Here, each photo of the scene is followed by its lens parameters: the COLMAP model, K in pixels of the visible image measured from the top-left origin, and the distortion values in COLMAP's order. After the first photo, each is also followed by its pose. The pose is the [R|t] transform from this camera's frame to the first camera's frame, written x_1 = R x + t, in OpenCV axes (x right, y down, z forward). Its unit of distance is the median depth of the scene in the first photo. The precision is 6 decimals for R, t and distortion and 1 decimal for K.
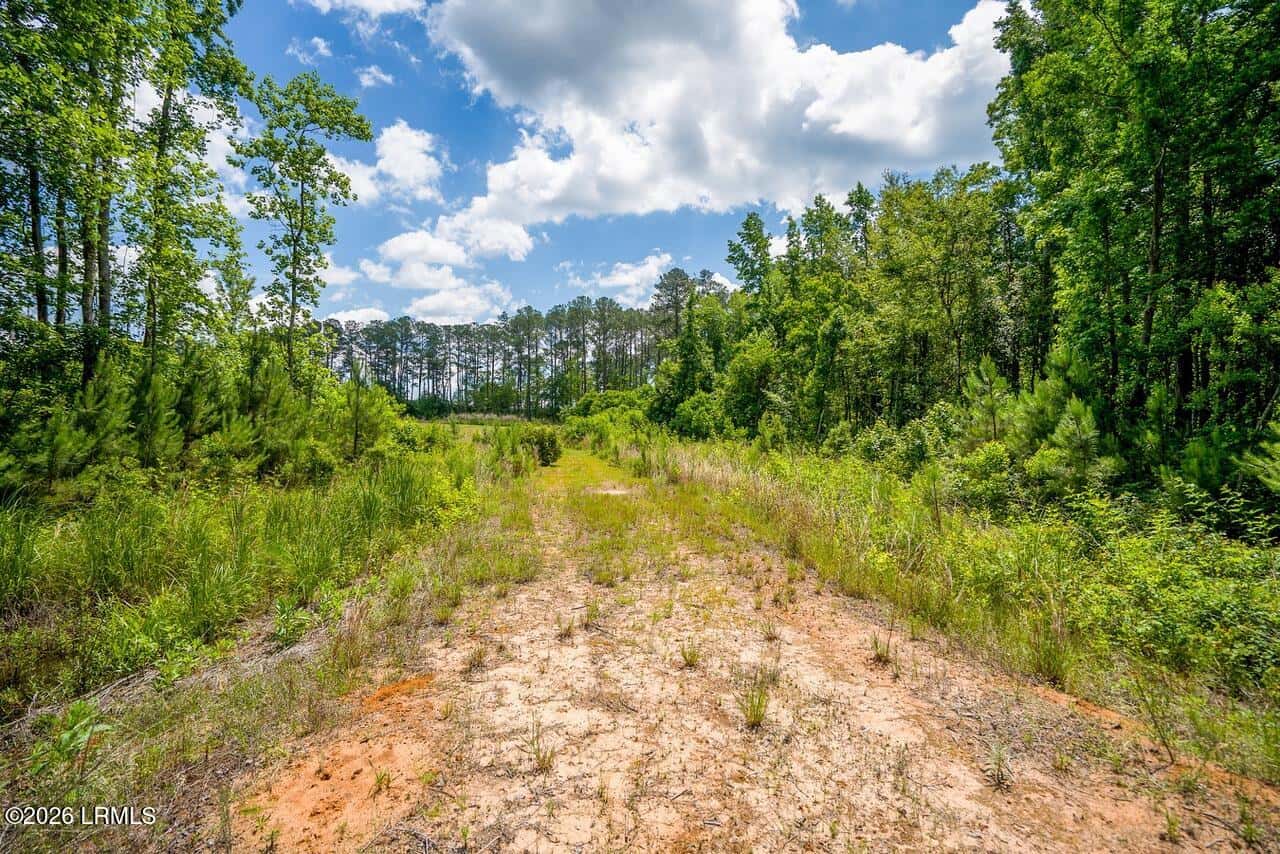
lens RADIAL K [[622.4, 0, 640.0], [0, 622.4, 427.0], [0, 0, 1]] dist [0.000874, 0.000451]
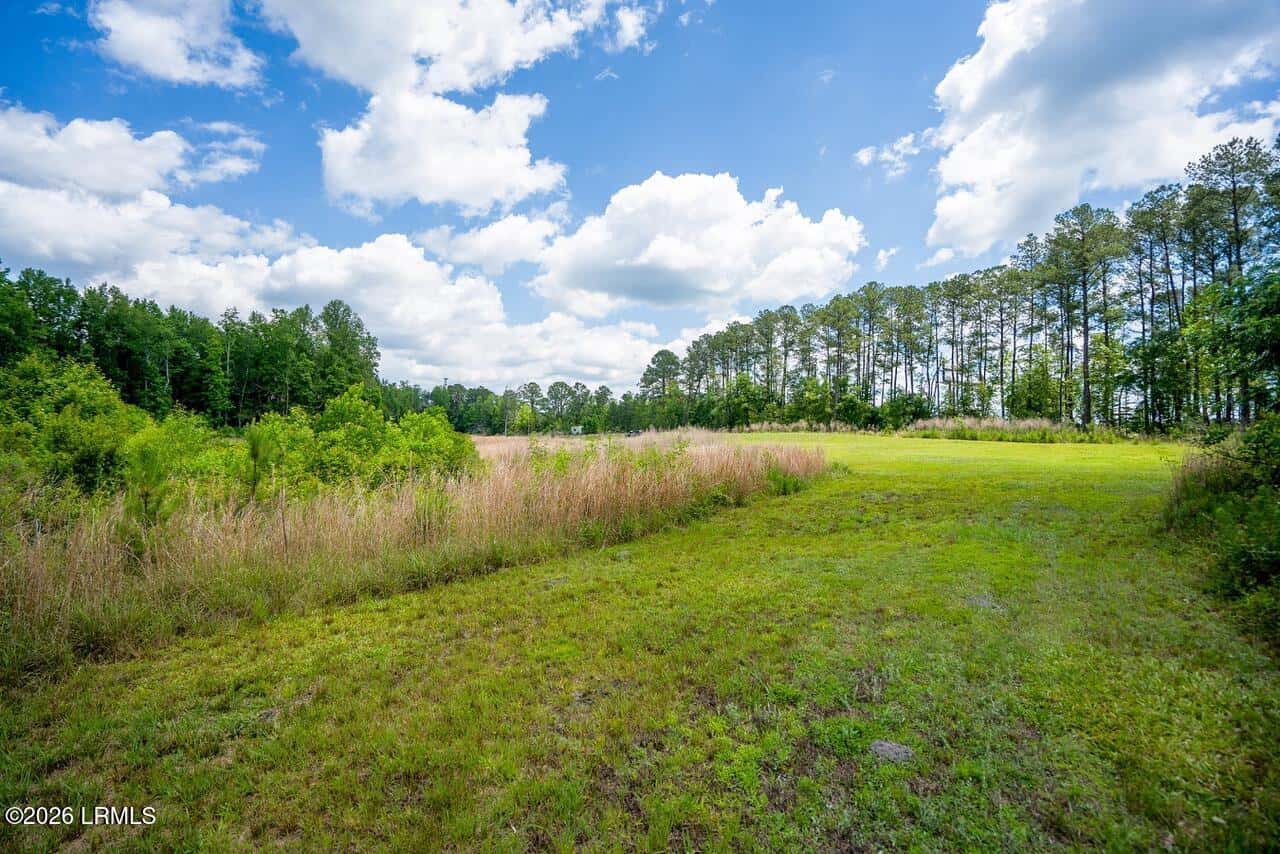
lens RADIAL K [[622.4, 0, 640.0], [0, 622.4, 427.0], [0, 0, 1]] dist [0.000874, 0.000451]
pose [[0.680823, -0.016439, -0.732264, -0.074085], [-0.003138, 0.999673, -0.025360, 0.000075], [0.732441, 0.019564, 0.680549, 0.522403]]
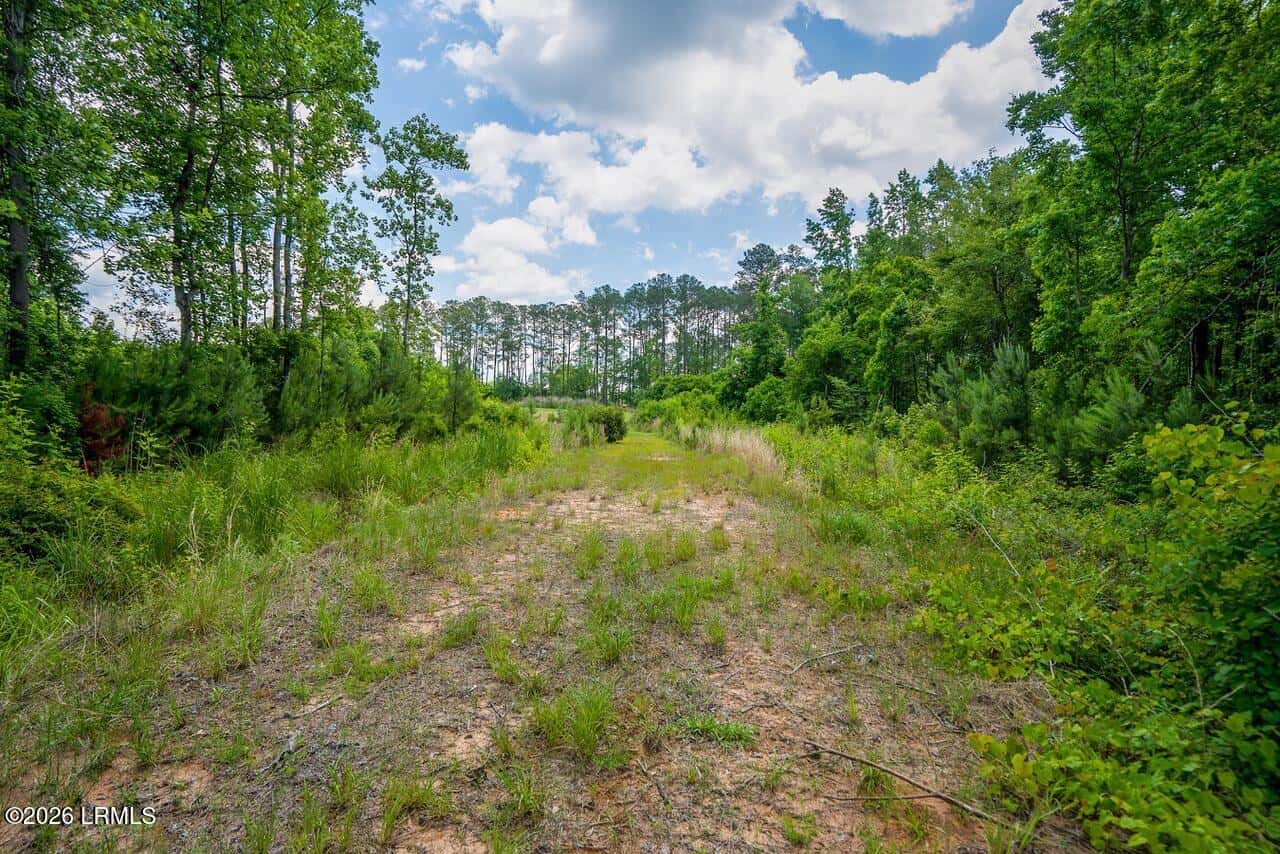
lens RADIAL K [[688.2, 0, 647.1], [0, 688.2, 406.5], [0, 0, 1]] dist [0.120645, 0.000095]
pose [[0.992822, 0.010830, -0.119111, 0.014279], [-0.012058, 0.999881, -0.009596, 0.002113], [0.118993, 0.010964, 0.992835, -0.054306]]
